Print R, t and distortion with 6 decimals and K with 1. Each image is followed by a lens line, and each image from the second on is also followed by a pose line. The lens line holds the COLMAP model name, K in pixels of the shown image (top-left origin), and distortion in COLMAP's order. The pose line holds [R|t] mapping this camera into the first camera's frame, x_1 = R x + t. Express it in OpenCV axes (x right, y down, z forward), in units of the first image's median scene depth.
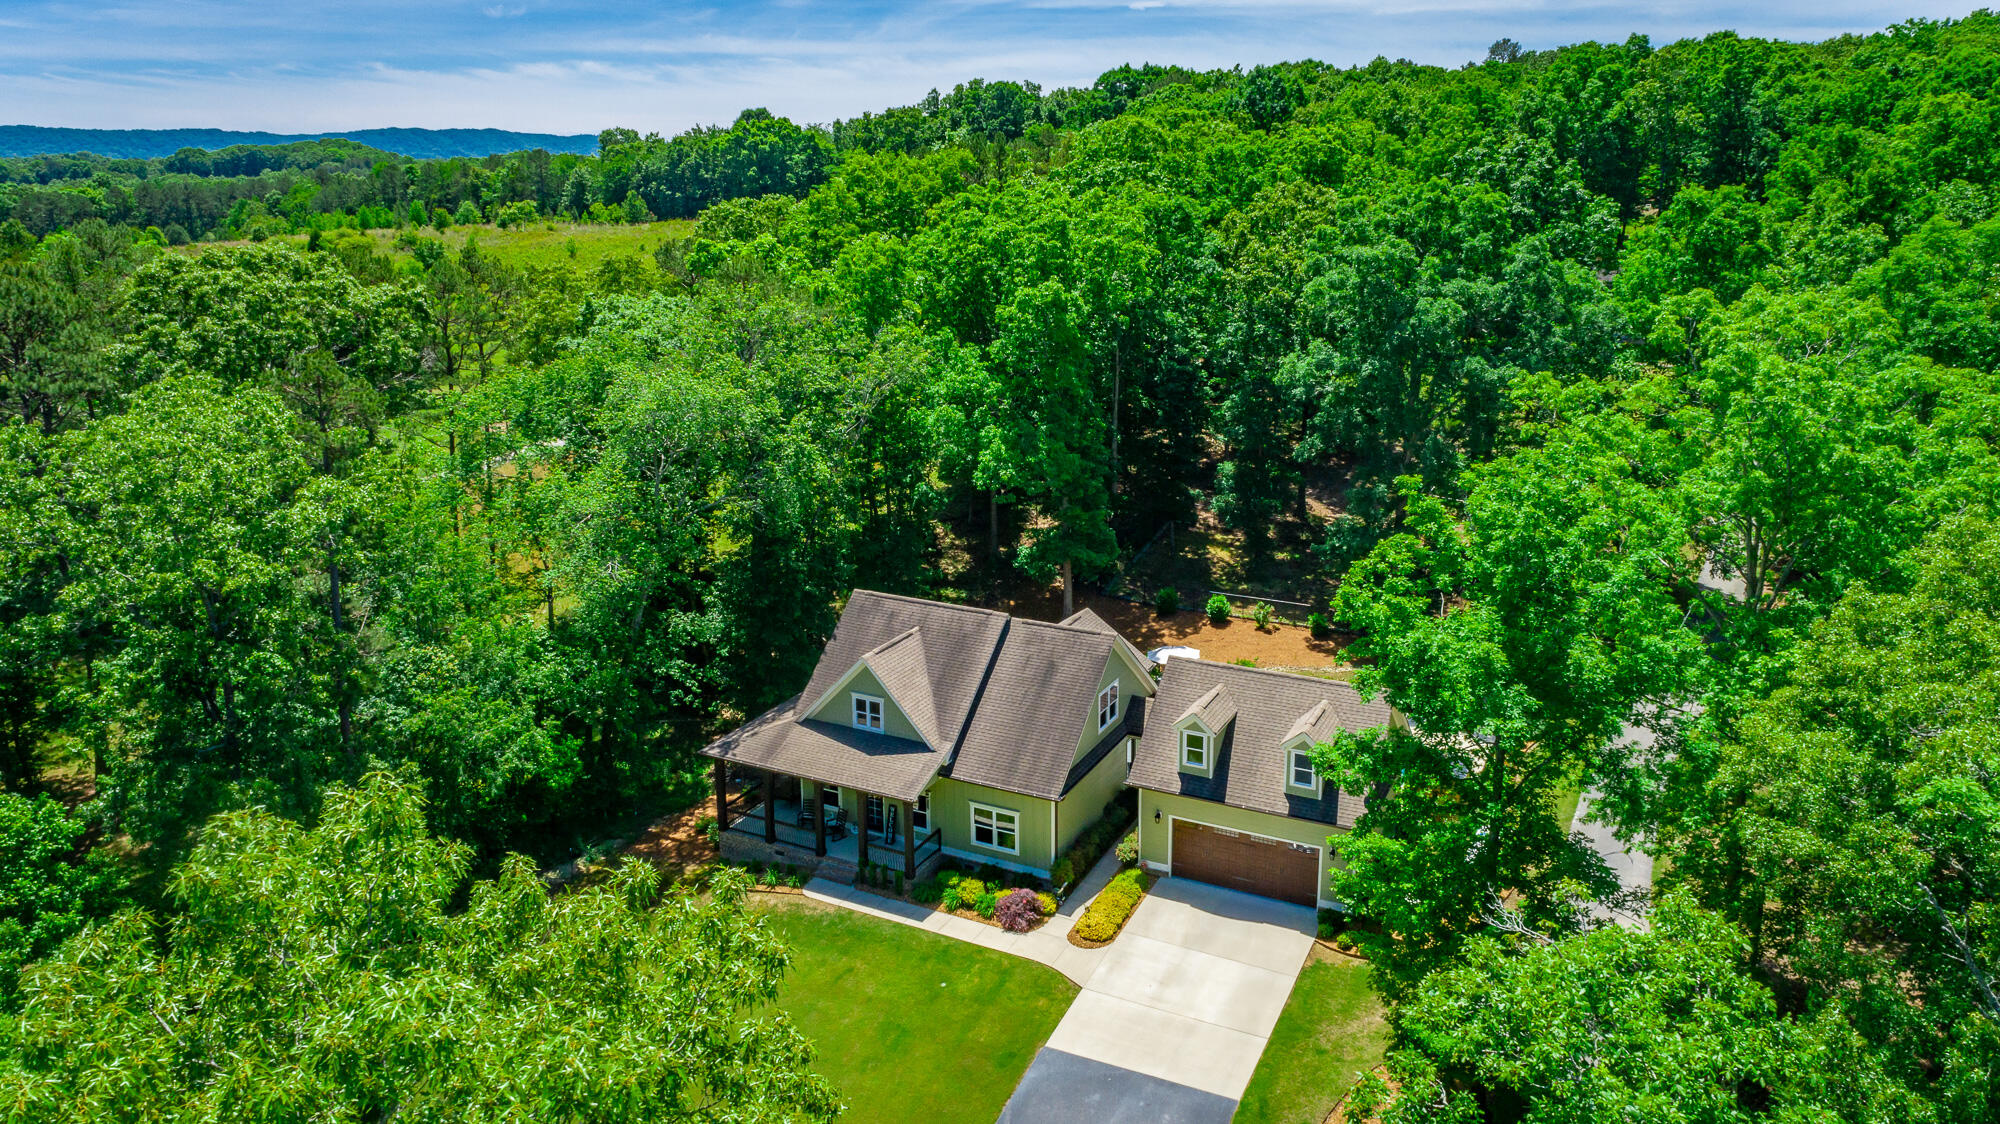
lens RADIAL K [[1318.8, 0, 1008.8], [0, 1318.8, 555.3], [0, 0, 1]] dist [0.006675, 0.003141]
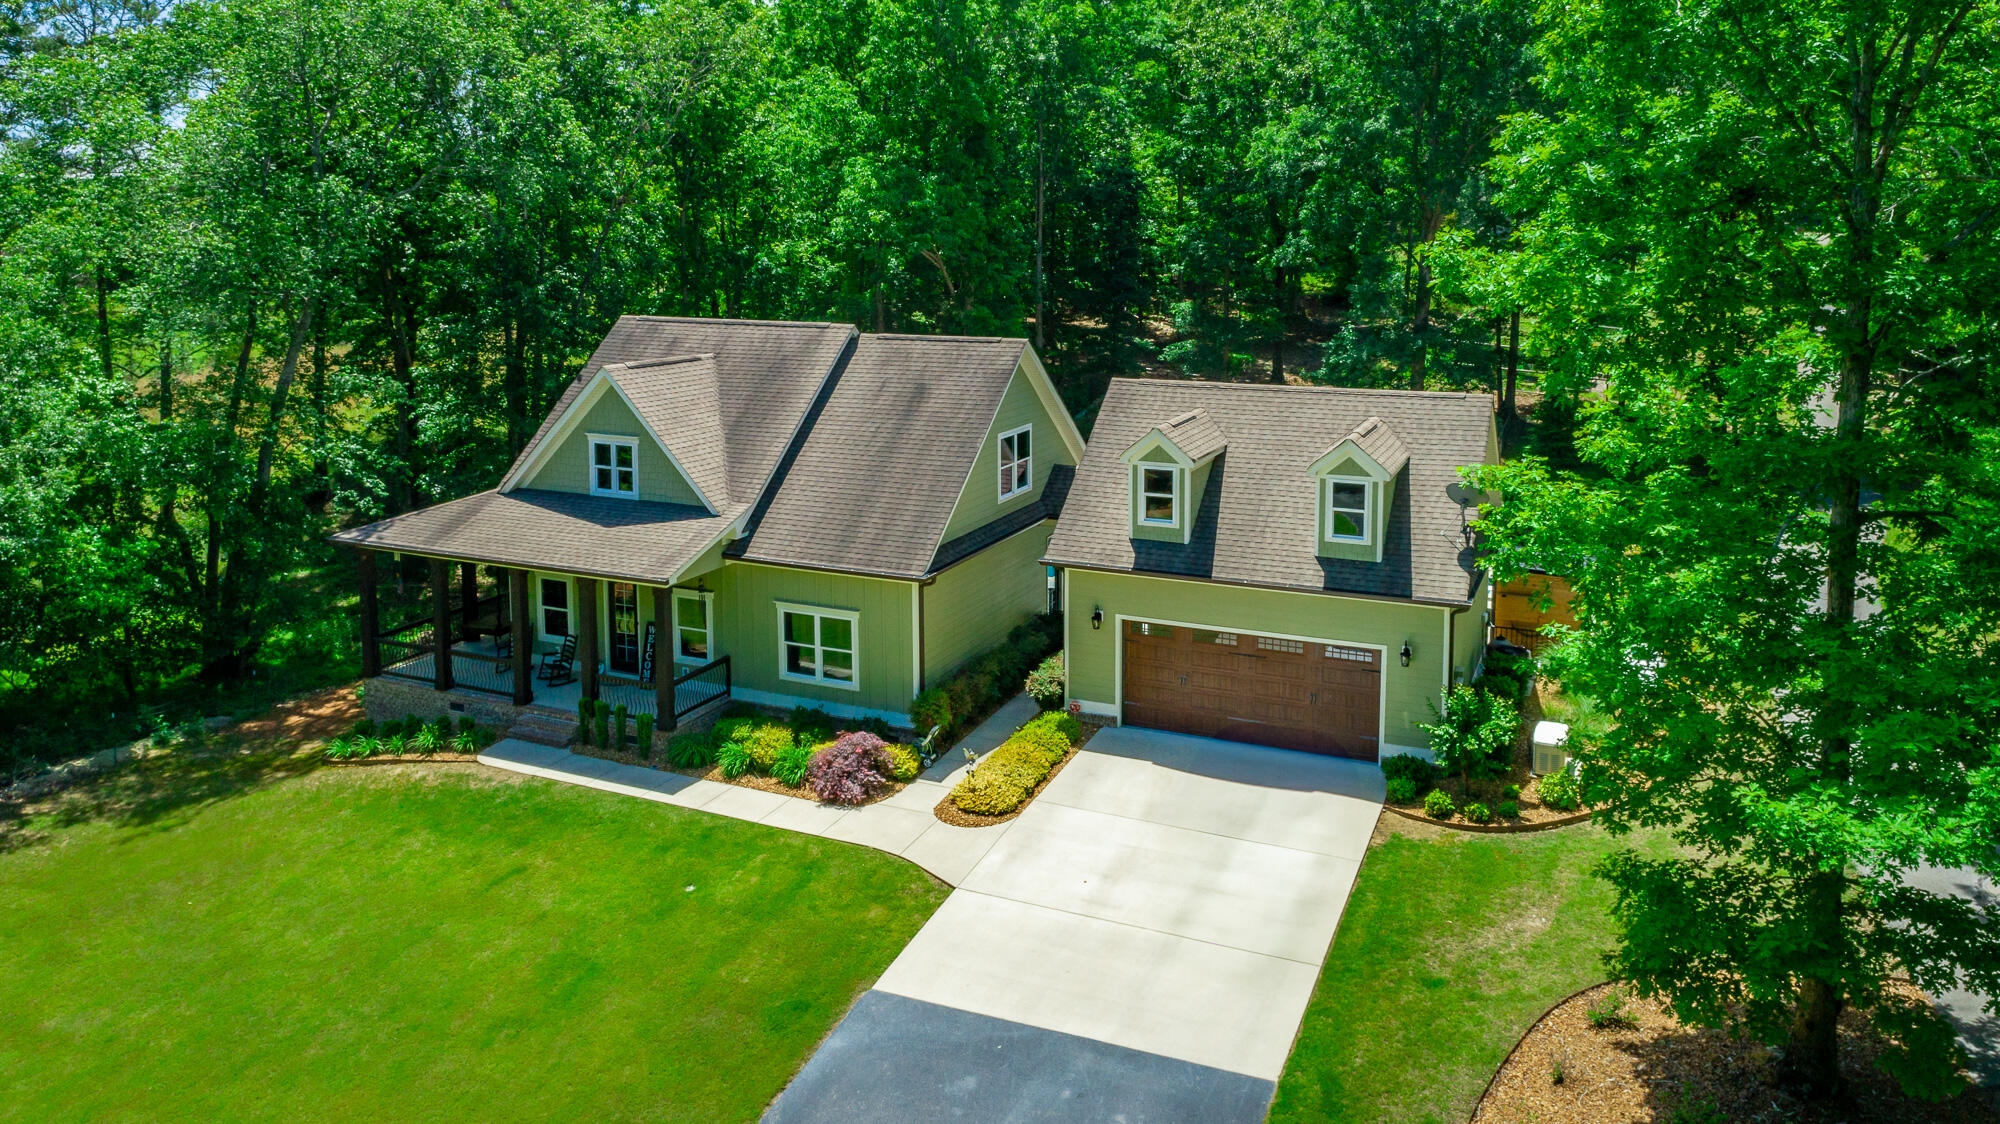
lens RADIAL K [[1433.4, 0, 997.4], [0, 1433.4, 403.3], [0, 0, 1]] dist [-0.002170, 0.002596]
pose [[0.999072, 0.000509, 0.043078, 0.043794], [0.004593, 0.992971, -0.118269, 0.187616], [-0.042835, 0.118357, 0.992047, 0.380326]]
